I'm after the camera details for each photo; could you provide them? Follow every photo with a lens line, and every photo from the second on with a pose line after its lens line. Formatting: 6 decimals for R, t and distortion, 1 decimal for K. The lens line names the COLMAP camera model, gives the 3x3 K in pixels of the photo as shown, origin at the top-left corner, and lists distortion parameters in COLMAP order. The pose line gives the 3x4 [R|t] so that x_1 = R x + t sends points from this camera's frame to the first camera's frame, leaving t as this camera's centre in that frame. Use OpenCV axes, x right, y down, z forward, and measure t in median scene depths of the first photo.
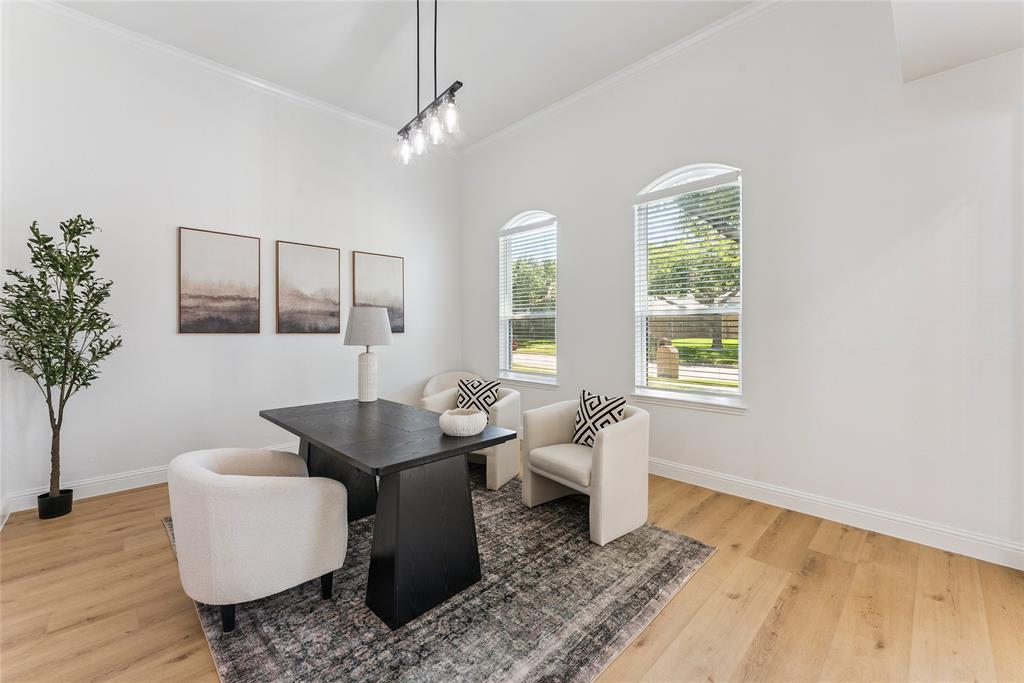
lens RADIAL K [[410.0, 0, 512.2], [0, 410.0, 335.3], [0, 0, 1]] dist [0.001465, -0.000892]
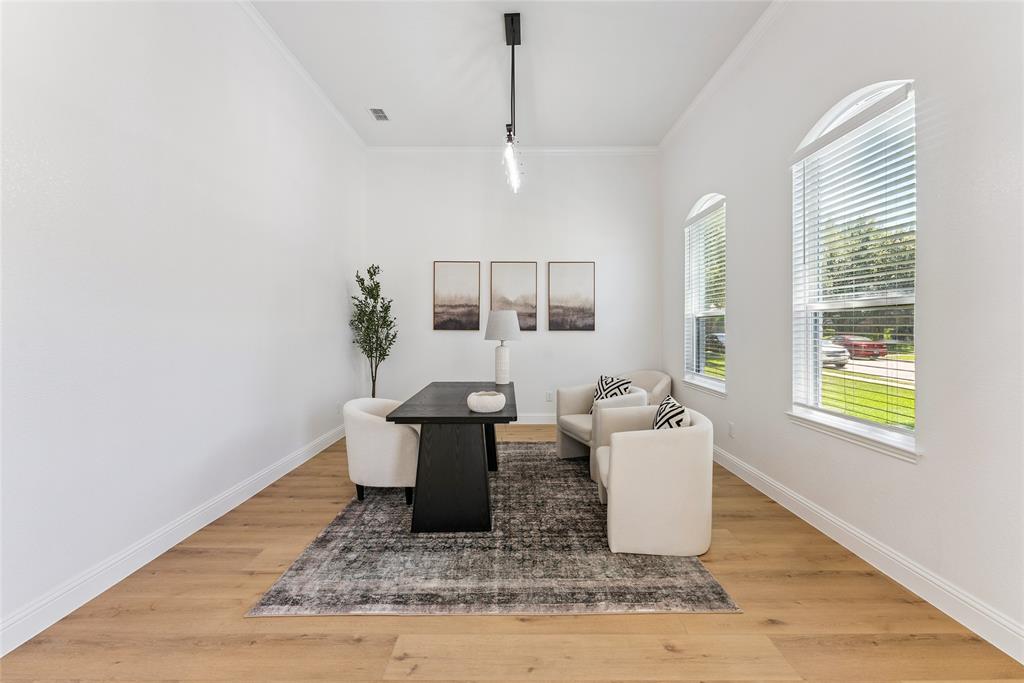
lens RADIAL K [[410.0, 0, 513.9], [0, 410.0, 334.0], [0, 0, 1]] dist [0.001465, -0.000892]
pose [[0.720104, 0.013099, -0.693742, 0.658694], [-0.011029, 0.999912, 0.007432, -0.006026], [0.693778, 0.002300, 0.720185, 0.128619]]
